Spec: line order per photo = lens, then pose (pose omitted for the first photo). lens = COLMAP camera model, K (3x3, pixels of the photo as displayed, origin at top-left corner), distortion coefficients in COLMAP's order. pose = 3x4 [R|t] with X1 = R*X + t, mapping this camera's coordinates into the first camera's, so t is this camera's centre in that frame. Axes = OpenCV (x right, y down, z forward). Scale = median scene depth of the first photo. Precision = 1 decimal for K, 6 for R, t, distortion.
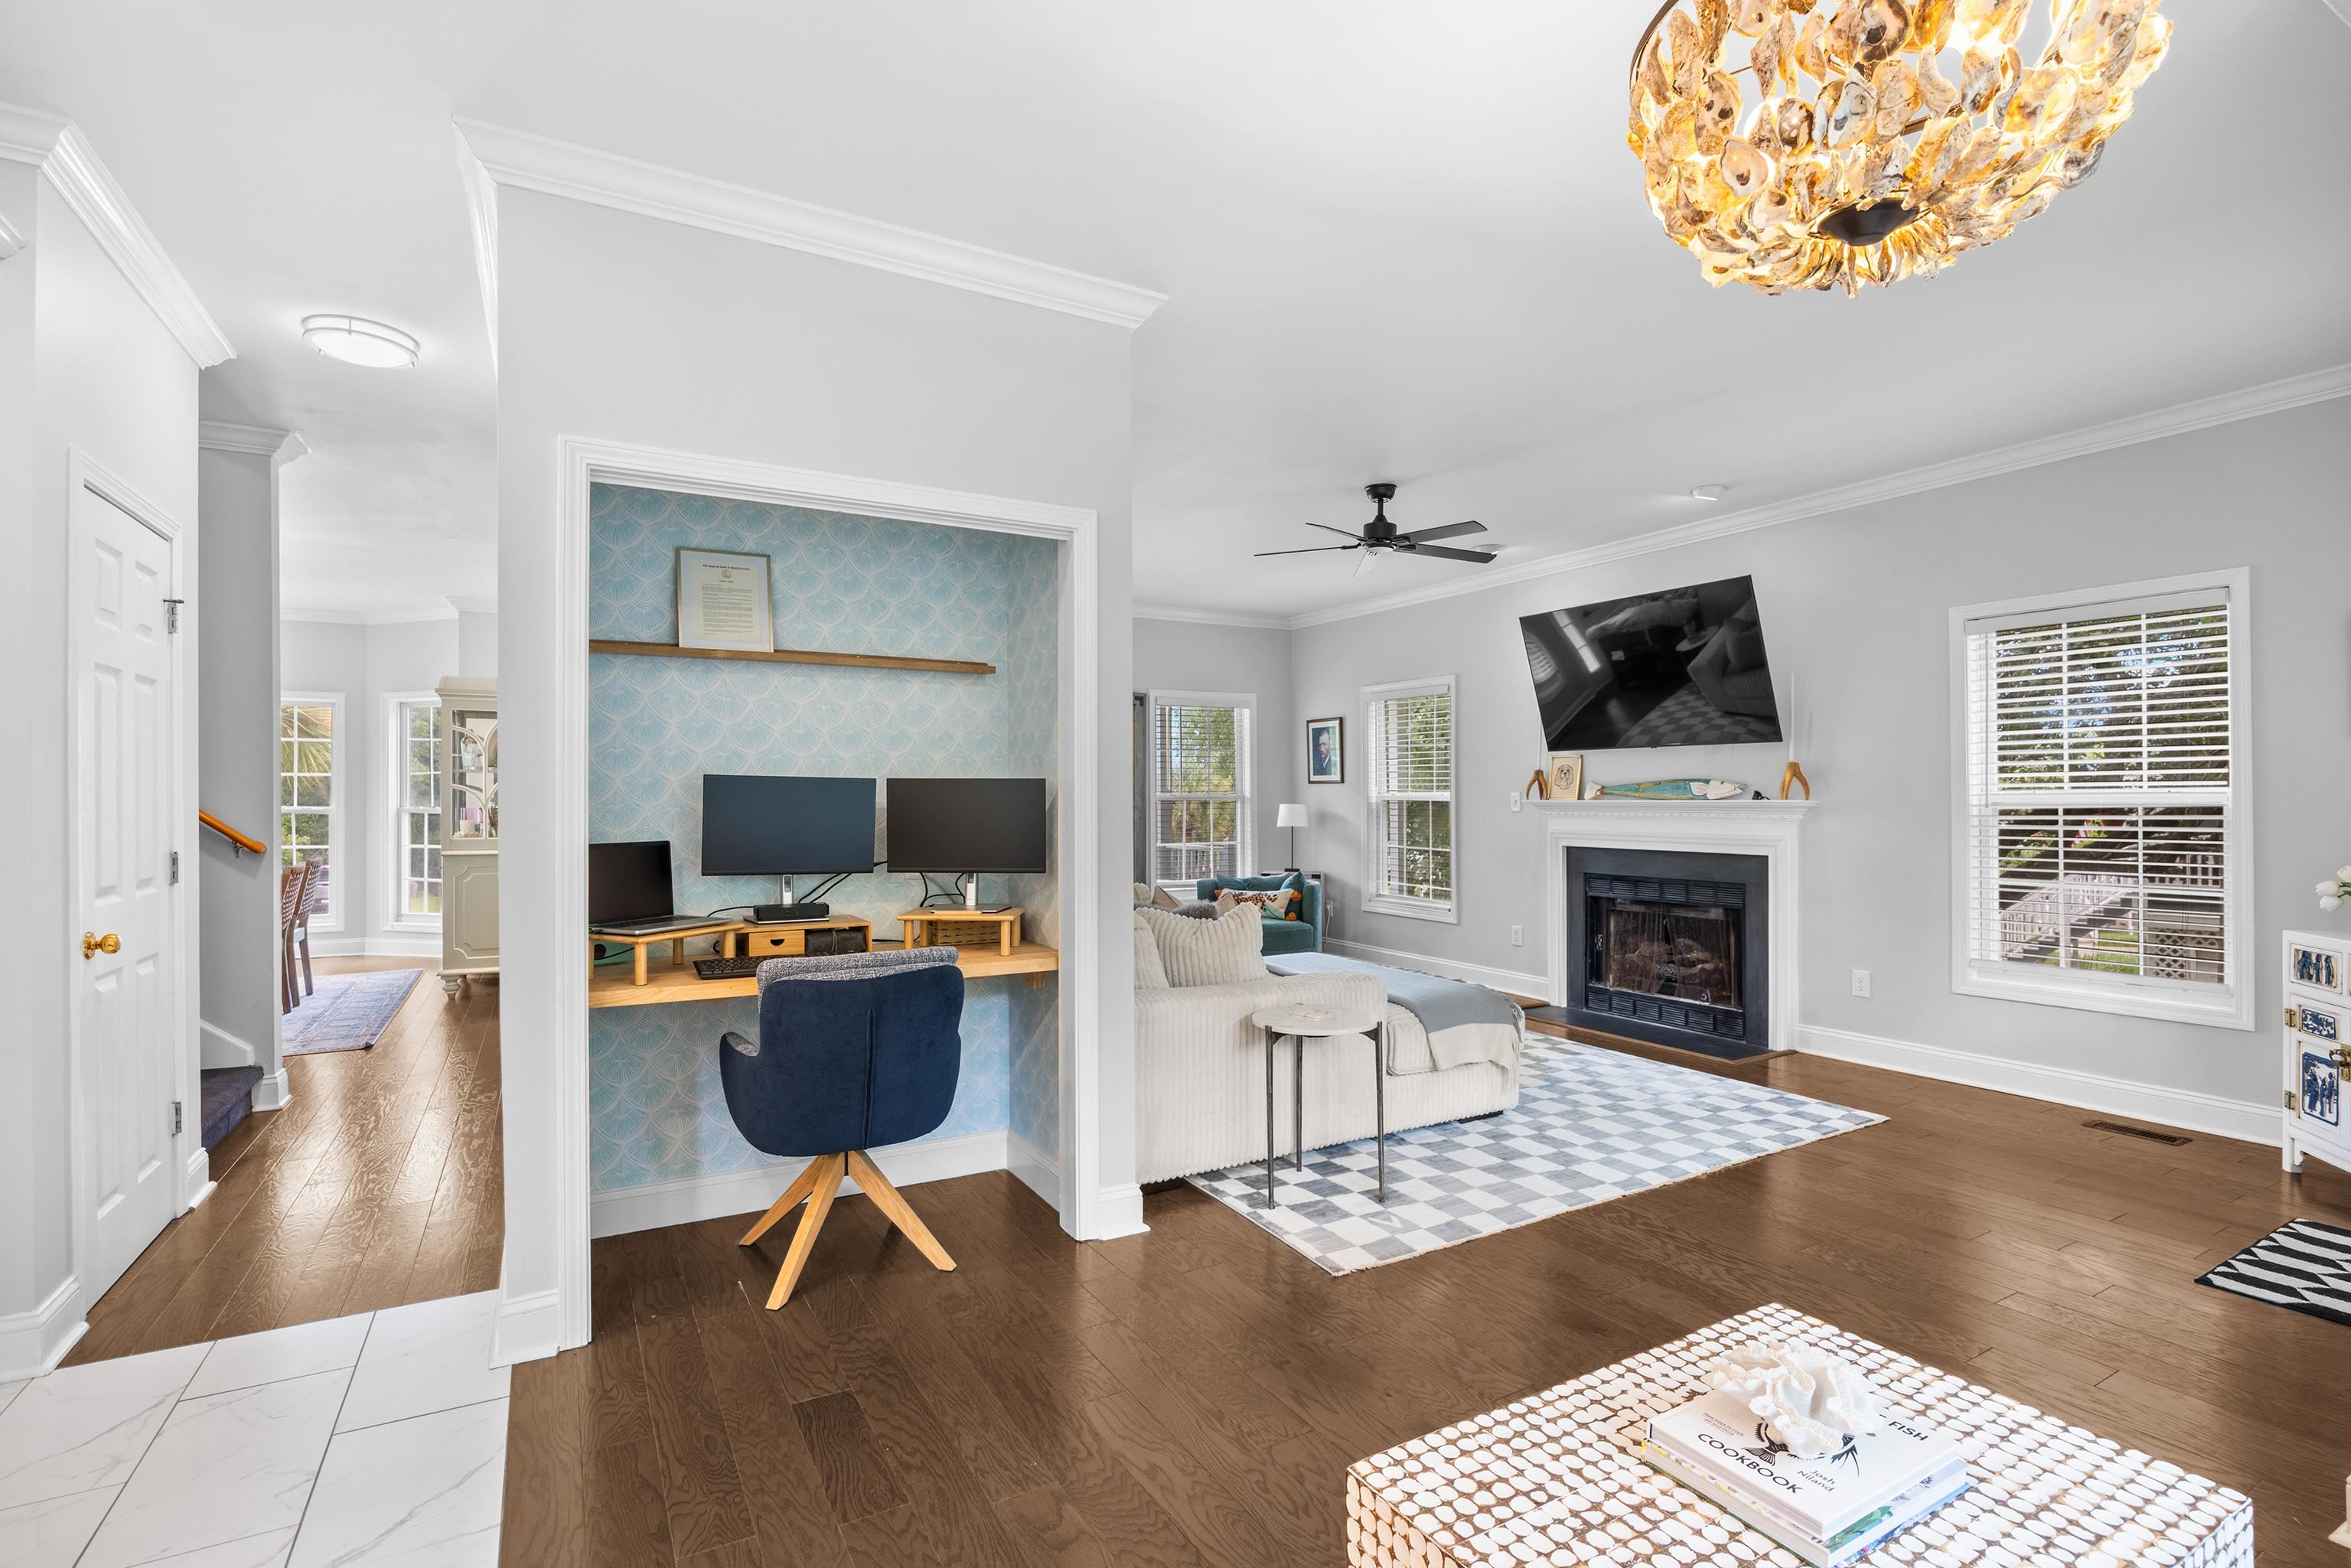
lens RADIAL K [[1080.8, 0, 1174.5], [0, 1080.8, 795.5], [0, 0, 1]] dist [-0.016003, 0.001155]
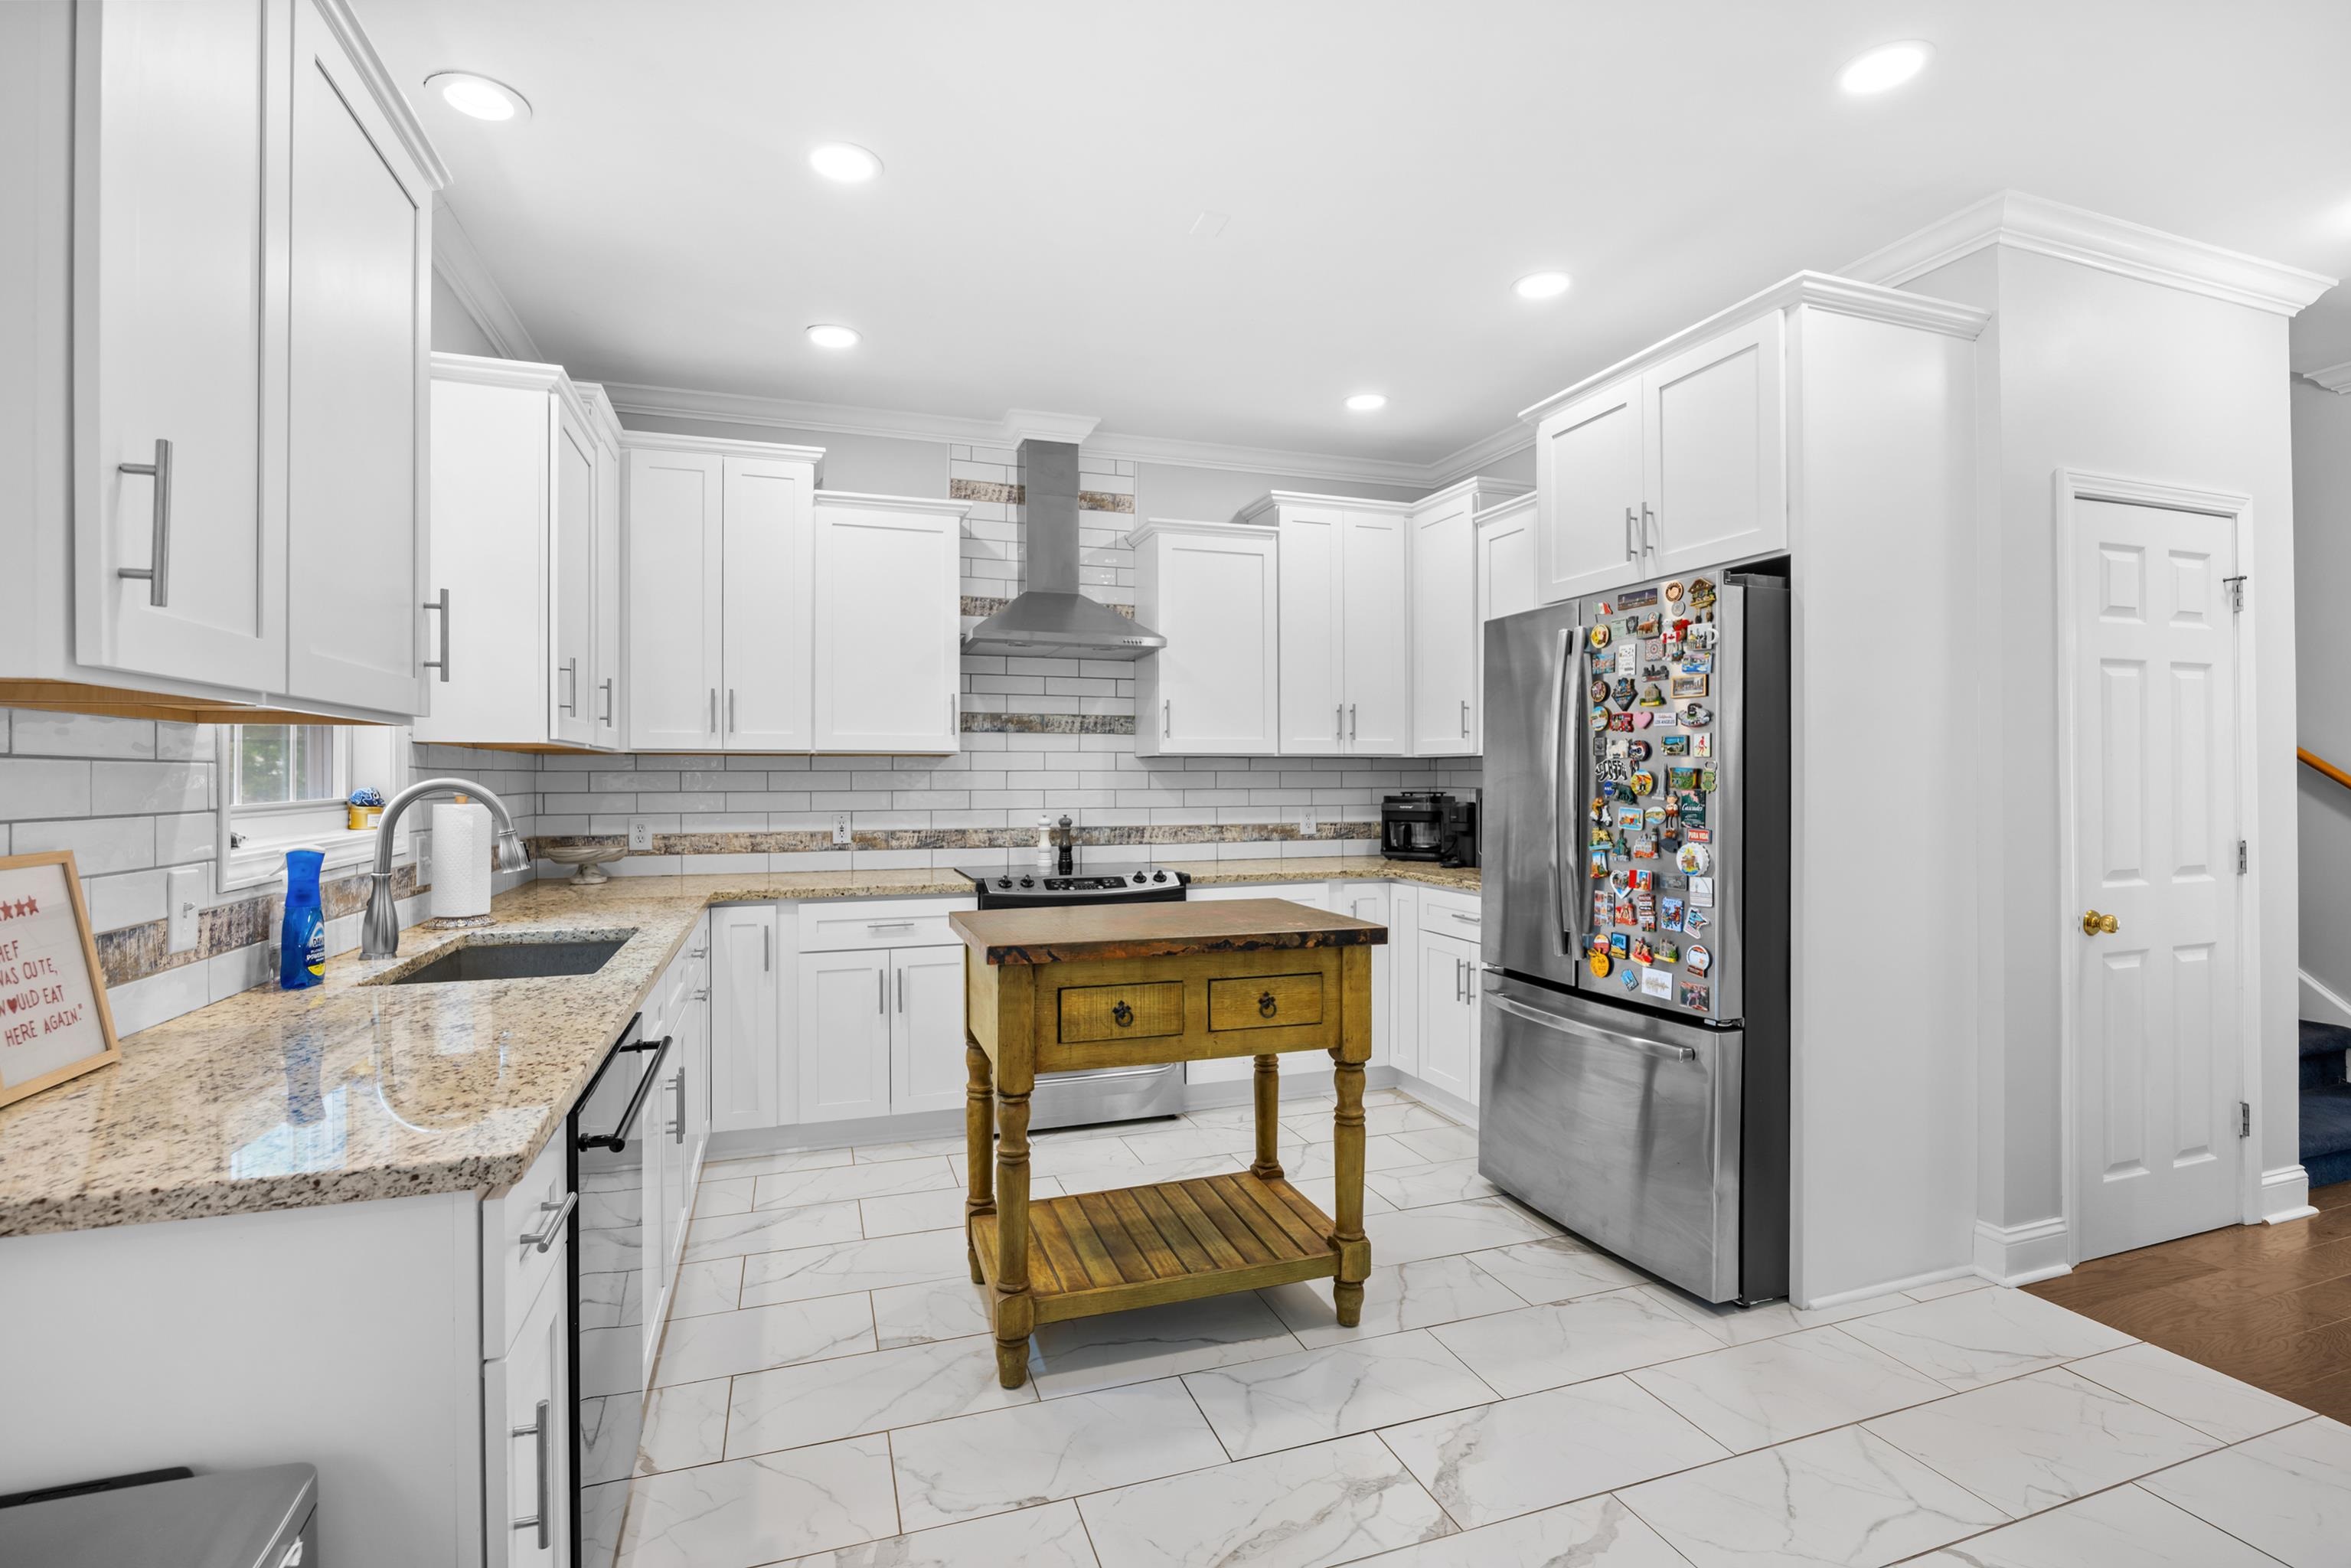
lens RADIAL K [[1080.9, 0, 1170.9], [0, 1080.9, 769.0], [0, 0, 1]] dist [-0.016003, 0.001155]
pose [[-0.190181, -0.006109, -0.981730, 0.150733], [0.007953, 0.999938, -0.007763, -0.009288], [0.981717, -0.009284, -0.190121, 0.198964]]
